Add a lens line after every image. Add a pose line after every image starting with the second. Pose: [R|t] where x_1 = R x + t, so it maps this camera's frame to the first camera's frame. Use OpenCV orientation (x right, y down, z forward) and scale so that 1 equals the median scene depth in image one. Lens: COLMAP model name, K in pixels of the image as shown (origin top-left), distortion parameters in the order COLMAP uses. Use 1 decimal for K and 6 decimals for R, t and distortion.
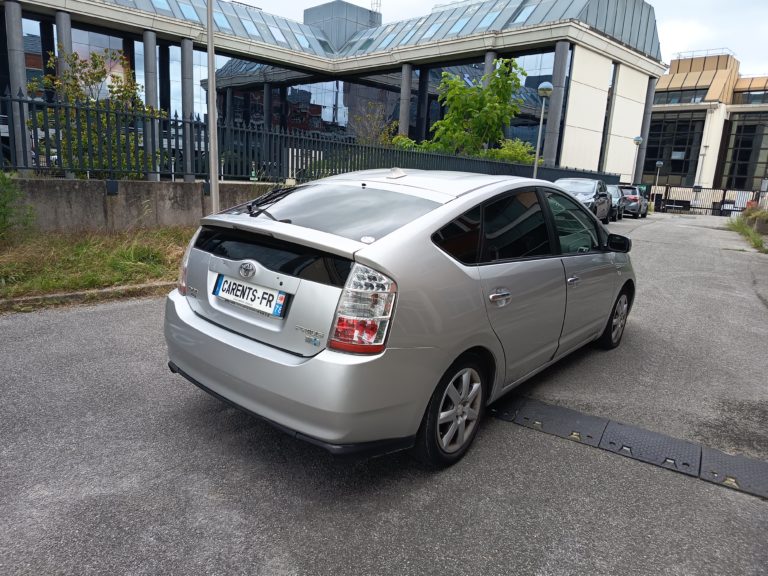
lens RADIAL K [[537.7, 0, 382.0], [0, 537.7, 280.4], [0, 0, 1]] dist [0.006548, -0.000132]
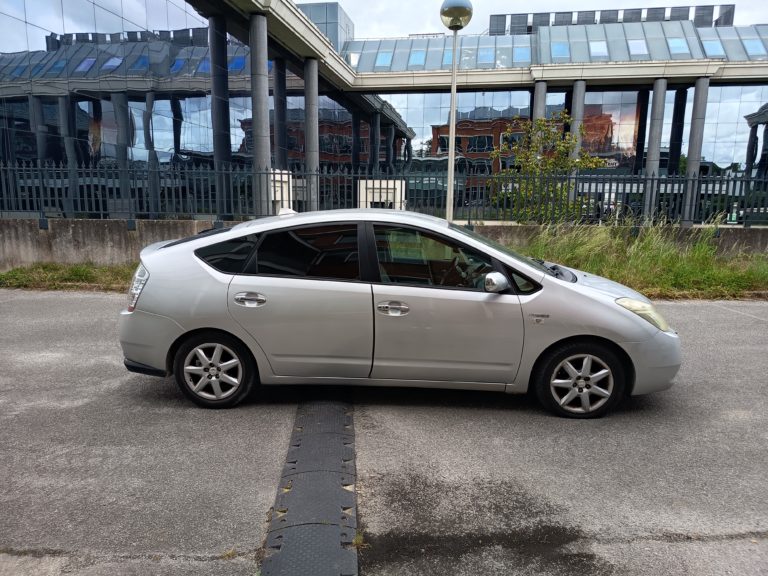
lens RADIAL K [[530.1, 0, 384.1], [0, 530.1, 299.9], [0, 0, 1]] dist [0.060583, -0.077965]
pose [[0.588628, 0.102984, -0.801818, 0.131984], [-0.141886, 0.989617, 0.022944, -0.004298], [0.795855, 0.100261, 0.597128, 0.040833]]
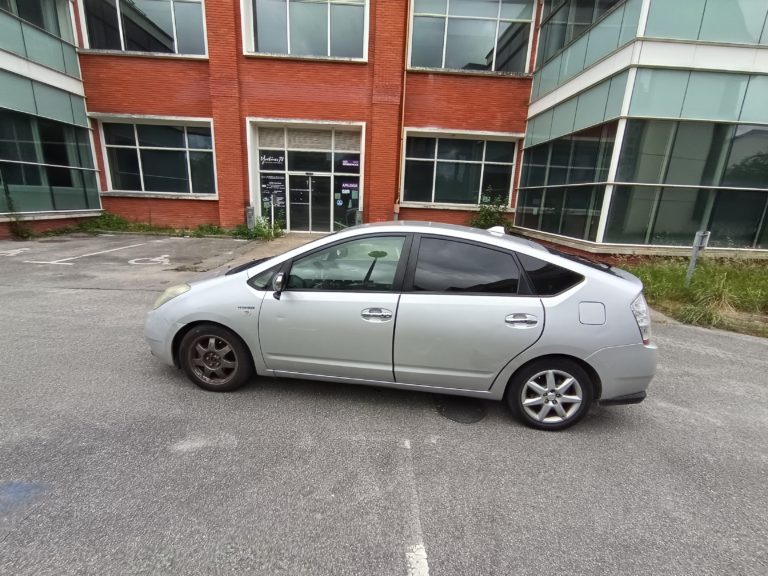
lens RADIAL K [[350.0, 0, 384.6], [0, 350.0, 287.2], [0, 0, 1]] dist [-0.014792, 0.009036]
pose [[-0.528032, -0.282742, 0.800774, -0.063745], [0.095458, 0.917210, 0.386799, -0.046997], [-0.843843, 0.280683, -0.457326, 0.177608]]
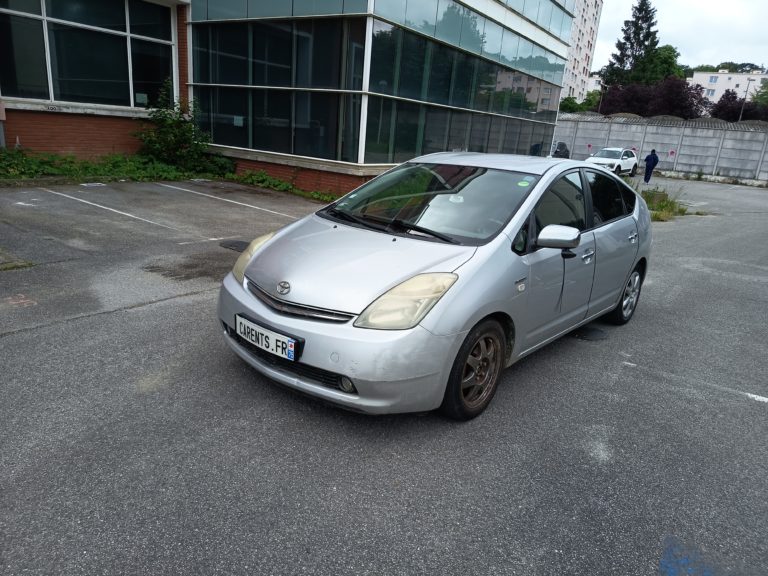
lens RADIAL K [[533.6, 0, 369.6], [0, 533.6, 288.0], [0, 0, 1]] dist [0.052543, -0.060077]
pose [[-0.989874, -0.141380, 0.012652, 0.045617], [-0.119012, 0.875219, 0.468858, -0.054009], [-0.077360, 0.462605, -0.883183, 0.256625]]
